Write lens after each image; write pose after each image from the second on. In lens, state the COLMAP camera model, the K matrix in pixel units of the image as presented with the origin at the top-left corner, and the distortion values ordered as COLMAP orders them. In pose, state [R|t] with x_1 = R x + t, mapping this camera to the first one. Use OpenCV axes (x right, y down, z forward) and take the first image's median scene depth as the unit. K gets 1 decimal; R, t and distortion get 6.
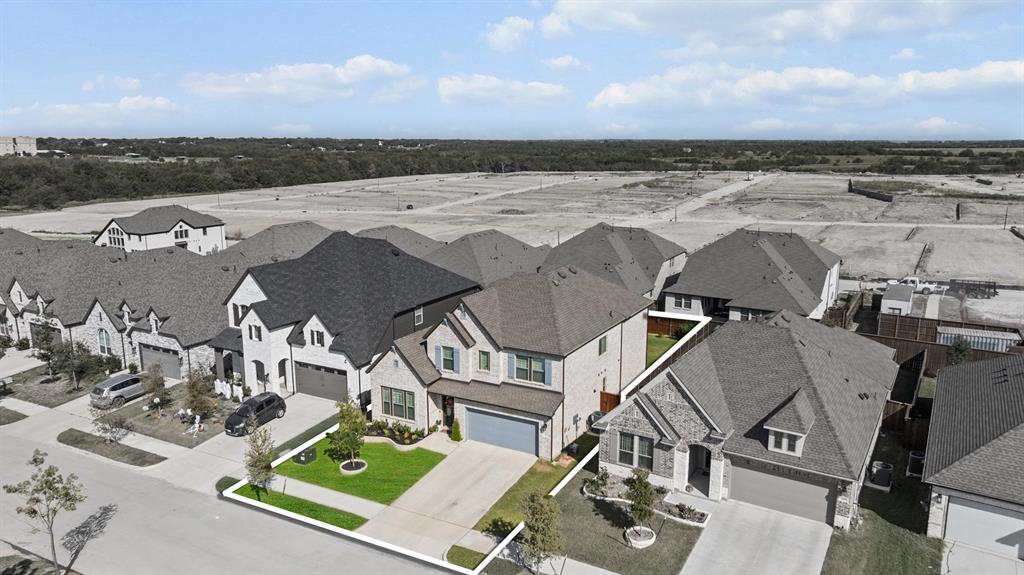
lens RADIAL K [[724.6, 0, 512.0], [0, 724.6, 287.5], [0, 0, 1]] dist [-0.031675, 0.027188]
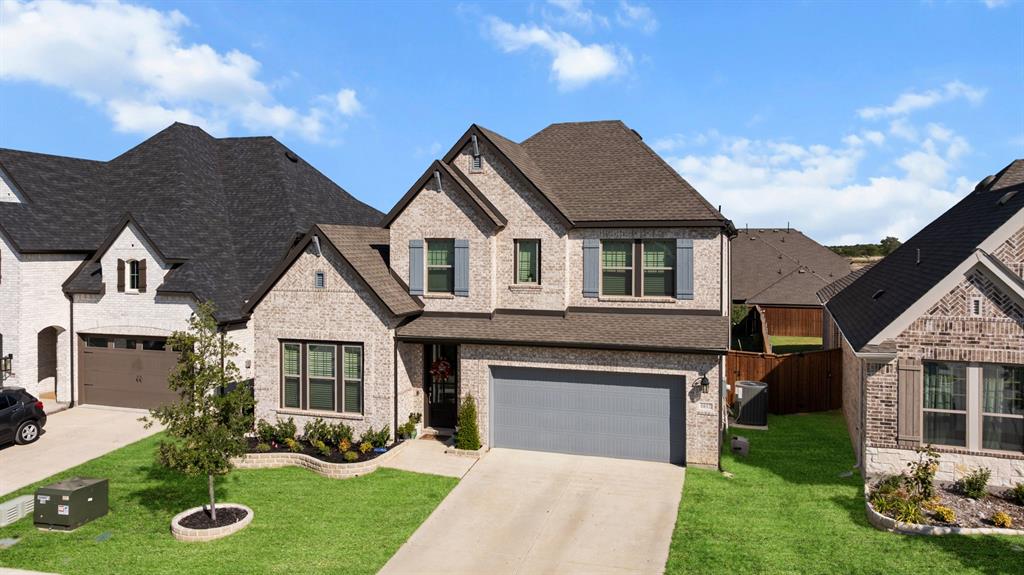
lens RADIAL K [[732.5, 0, 511.4], [0, 732.5, 250.4], [0, 0, 1]] dist [-0.034257, 0.029238]
pose [[0.979513, 0.001449, 0.201377, -0.135641], [0.037942, 0.980737, -0.191613, 0.176327], [-0.197776, 0.195328, 0.960589, 0.547808]]
